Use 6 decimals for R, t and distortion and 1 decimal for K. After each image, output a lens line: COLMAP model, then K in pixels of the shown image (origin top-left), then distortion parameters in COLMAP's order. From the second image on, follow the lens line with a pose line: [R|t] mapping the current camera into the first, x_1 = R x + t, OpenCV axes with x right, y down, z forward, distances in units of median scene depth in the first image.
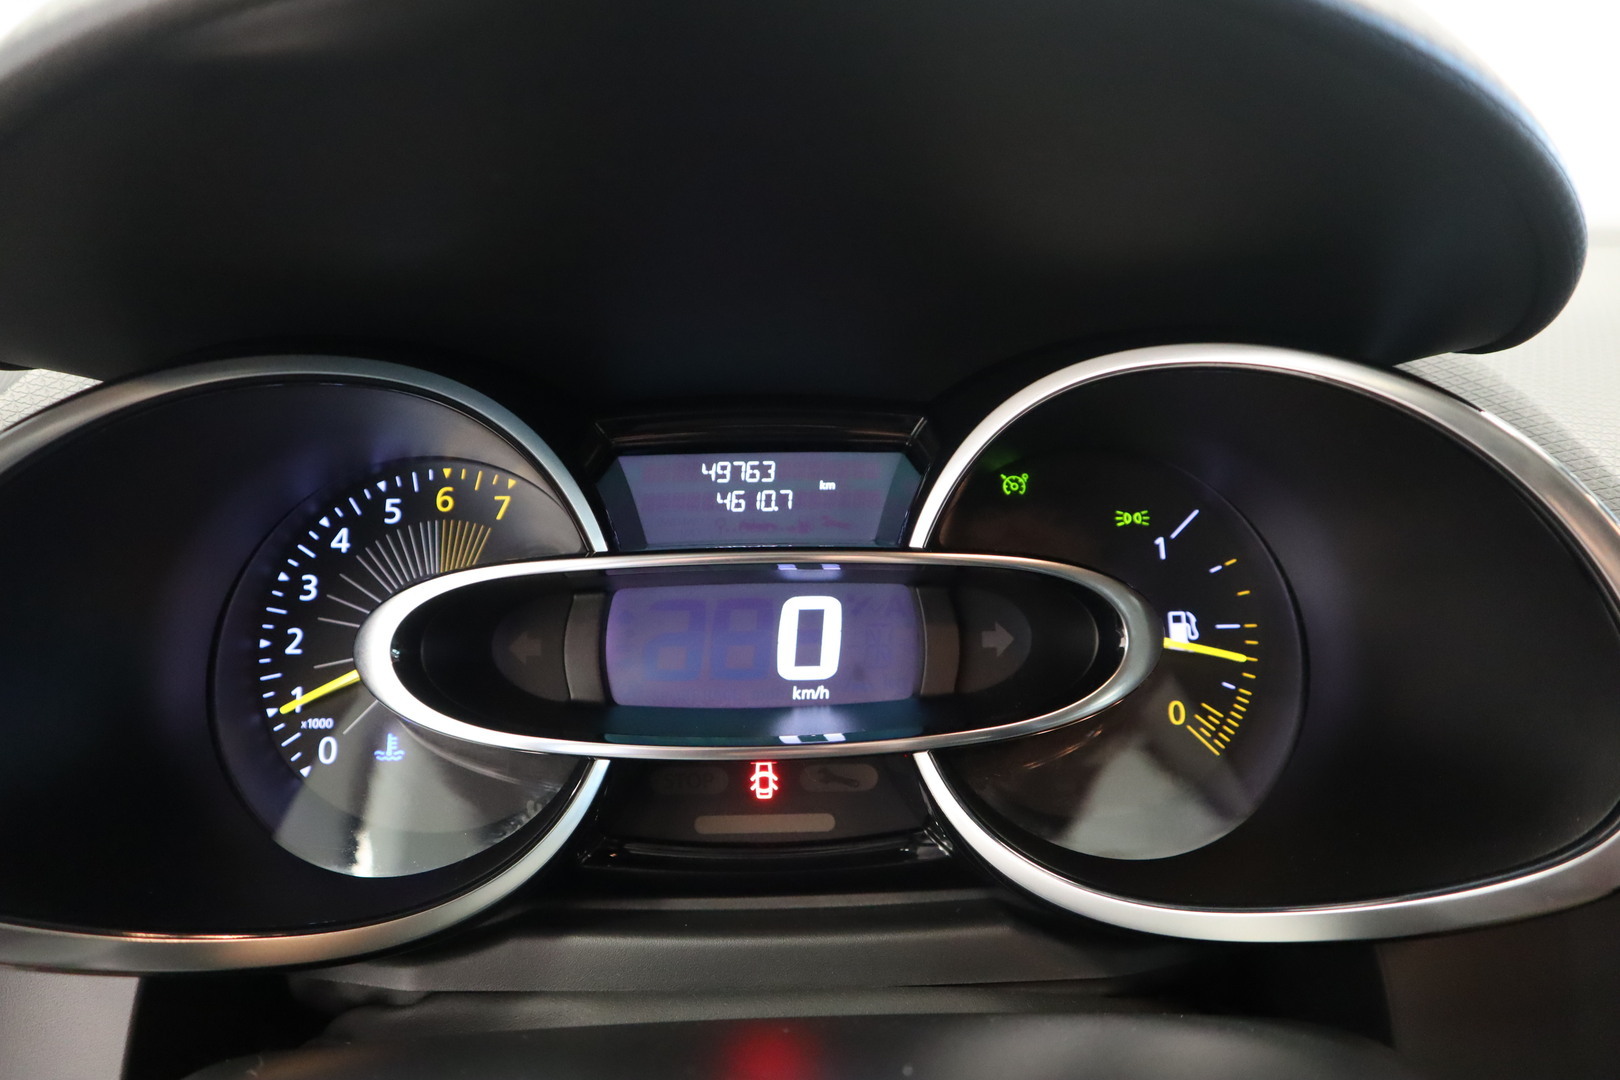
lens RADIAL K [[1239.4, 0, 810.0], [0, 1239.4, 540.0], [0, 0, 1]] dist [-0.135774, 0.115494]
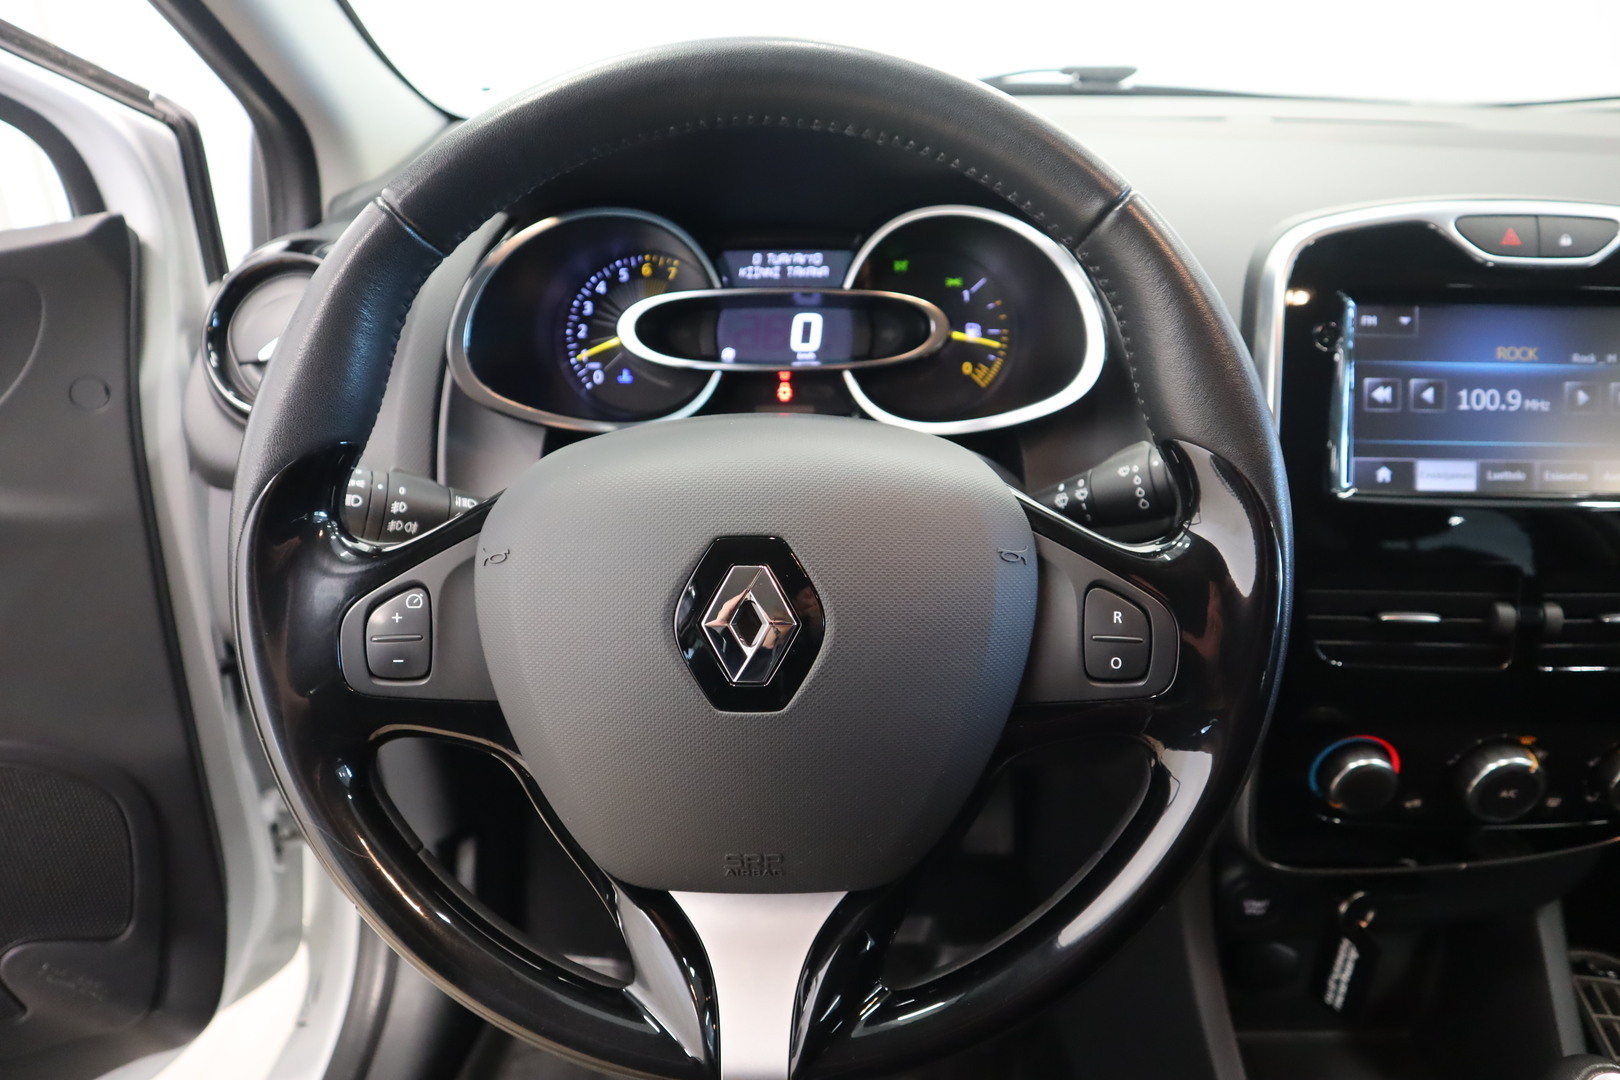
lens RADIAL K [[1239.4, 0, 810.0], [0, 1239.4, 540.0], [0, 0, 1]] dist [-0.135774, 0.115494]
pose [[0.998618, 0.021562, -0.047922, 0.125342], [-0.014824, 0.990493, 0.136766, 0.149332], [0.050415, -0.135866, 0.989444, -1.321801]]
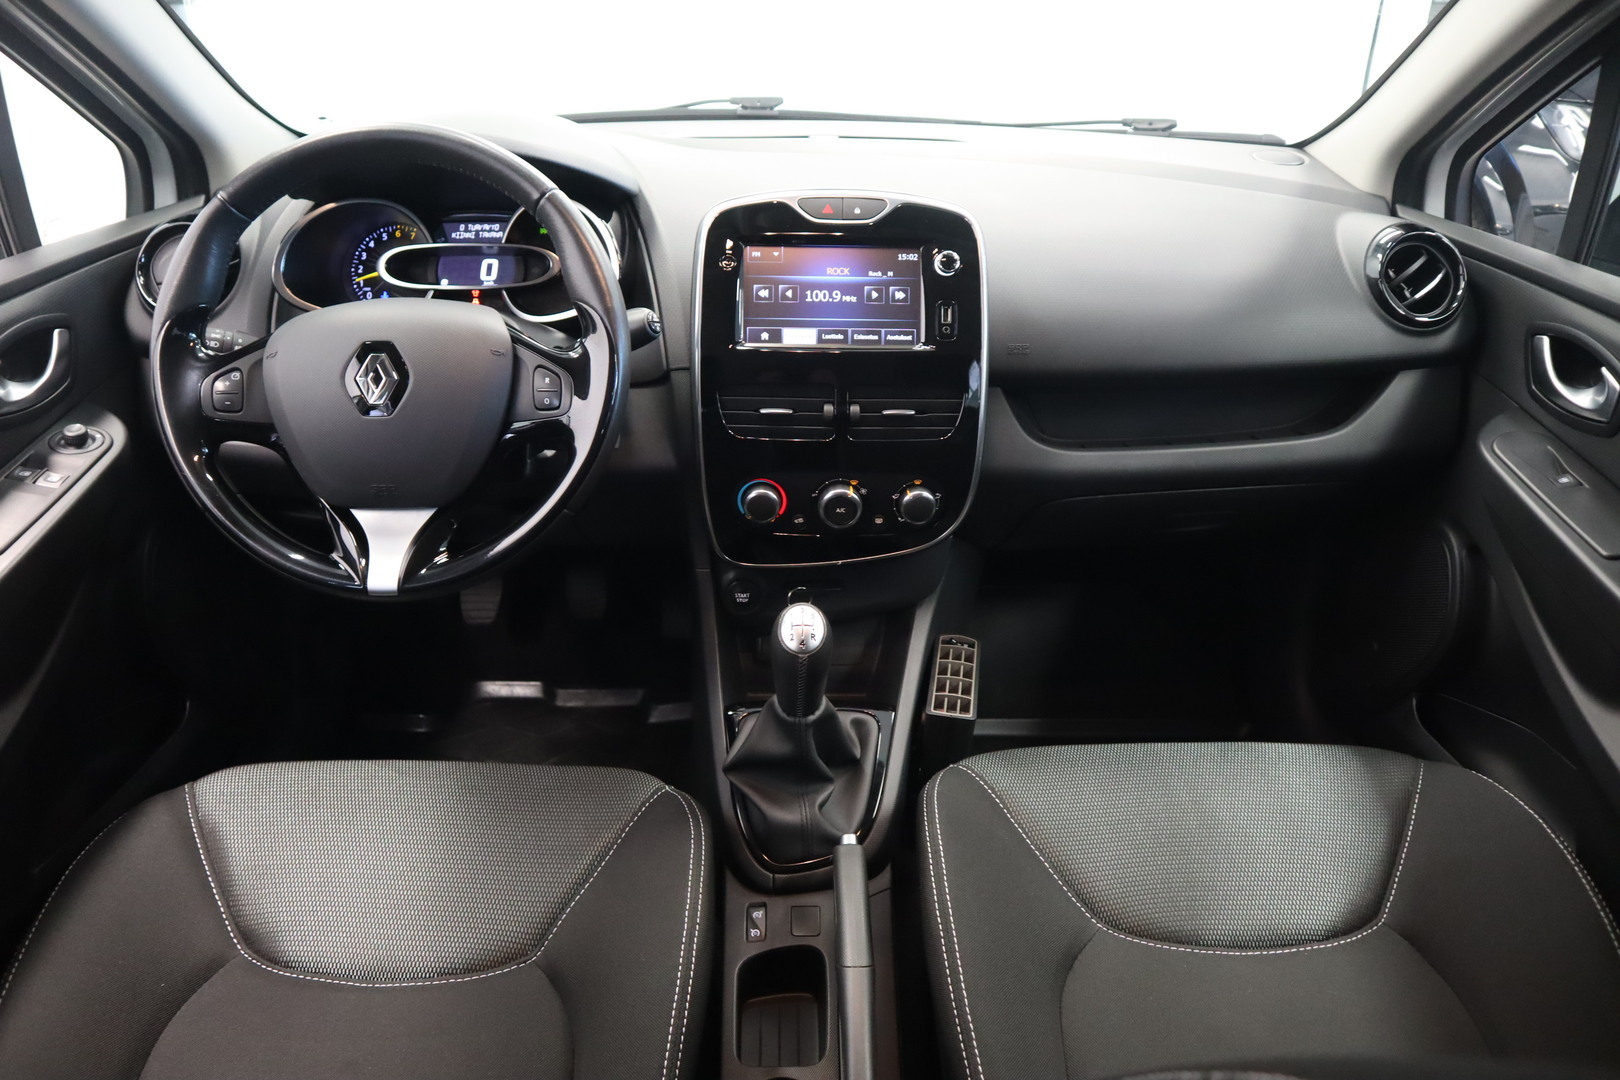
lens RADIAL K [[1239.4, 0, 810.0], [0, 1239.4, 540.0], [0, 0, 1]] dist [-0.135774, 0.115494]
pose [[0.999811, 0.019285, -0.002536, 1.062224], [-0.018710, 0.989144, 0.145755, 0.350291], [0.005319, -0.145680, 0.989317, -3.016792]]
